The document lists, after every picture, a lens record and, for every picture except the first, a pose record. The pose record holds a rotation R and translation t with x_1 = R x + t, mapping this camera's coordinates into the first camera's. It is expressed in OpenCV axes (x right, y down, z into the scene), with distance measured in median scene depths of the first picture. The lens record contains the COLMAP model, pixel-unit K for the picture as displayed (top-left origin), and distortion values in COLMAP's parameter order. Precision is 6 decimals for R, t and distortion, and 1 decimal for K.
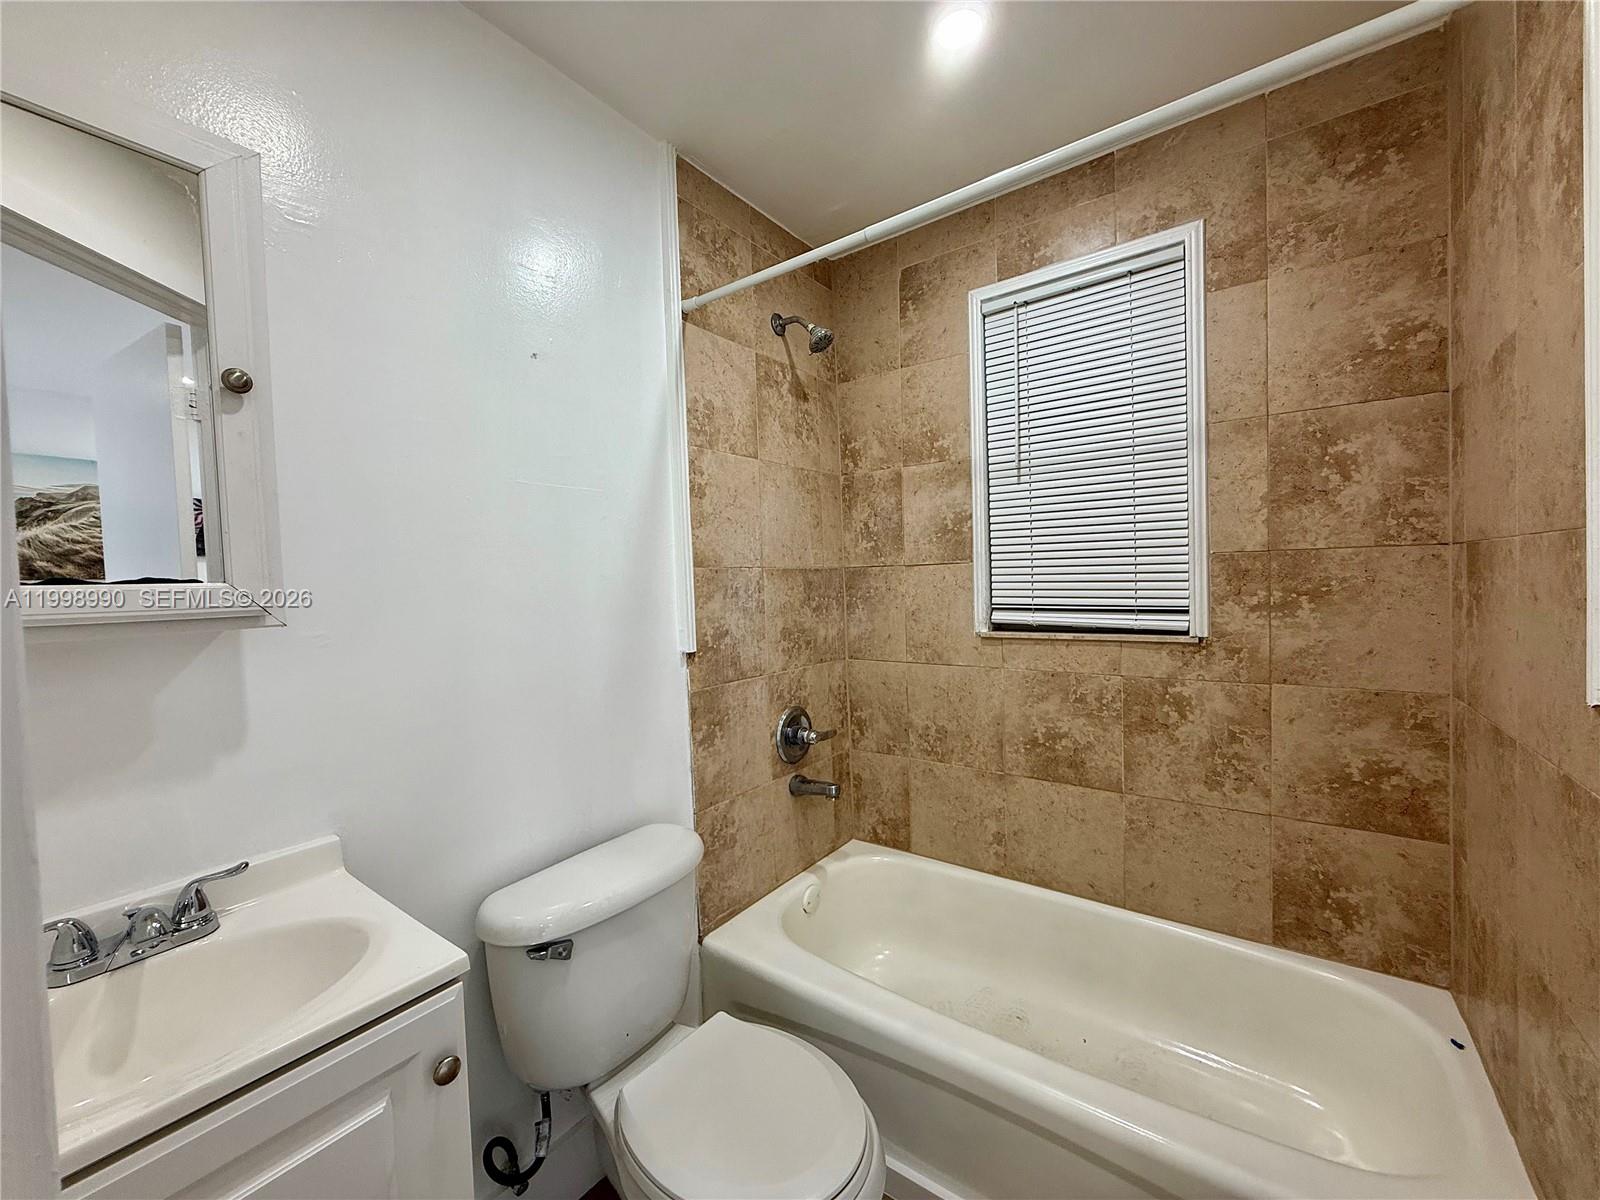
lens RADIAL K [[635.6, 0, 794.8], [0, 635.6, 600.1], [0, 0, 1]] dist [-0.000751, -0.000305]
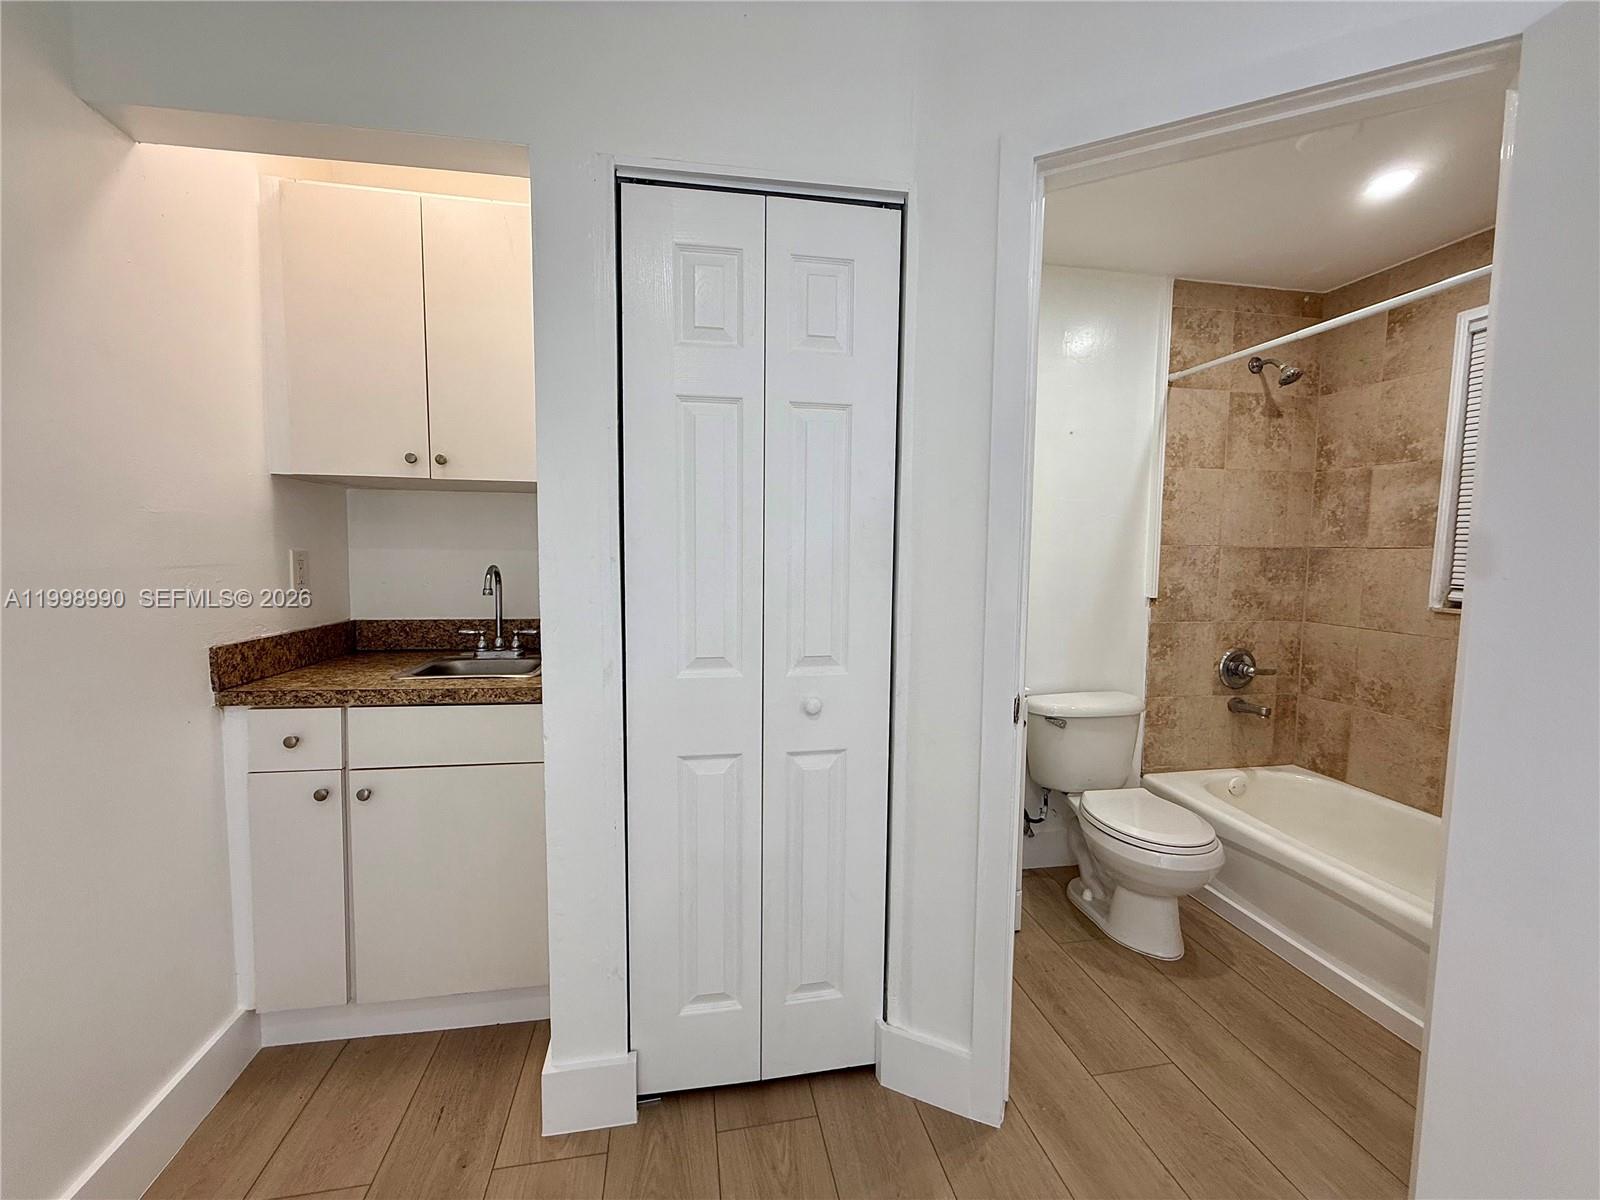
lens RADIAL K [[635.6, 0, 791.5], [0, 635.6, 599.7], [0, 0, 1]] dist [-0.000751, -0.000305]
pose [[0.727051, 0.095639, -0.679889, 0.223154], [-0.053548, 0.995133, 0.082722, 0.002371], [0.684492, -0.023736, 0.728634, -0.671338]]
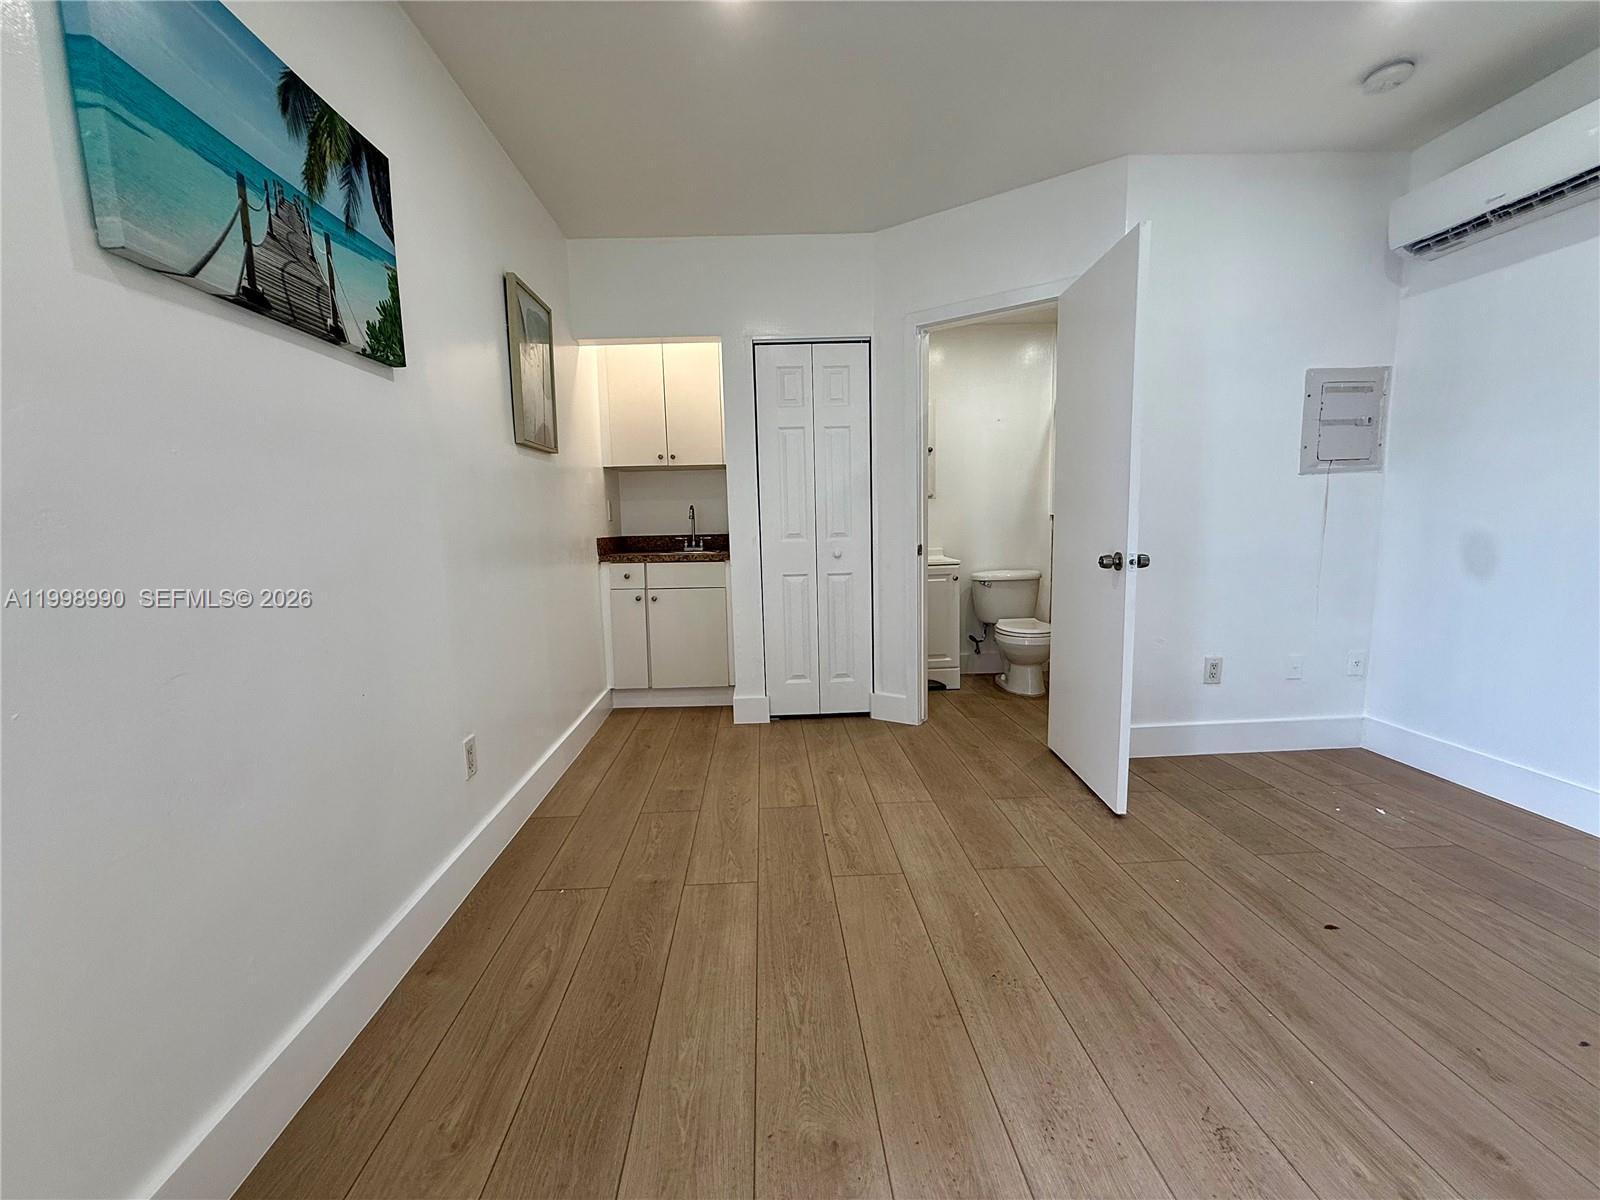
lens RADIAL K [[635.6, 0, 787.9], [0, 635.6, 600.4], [0, 0, 1]] dist [-0.000751, -0.000305]
pose [[0.626553, 0.116284, -0.770655, 1.064681], [-0.015334, 0.990455, 0.136983, 0.075038], [0.779228, -0.074010, 0.622355, -1.354870]]
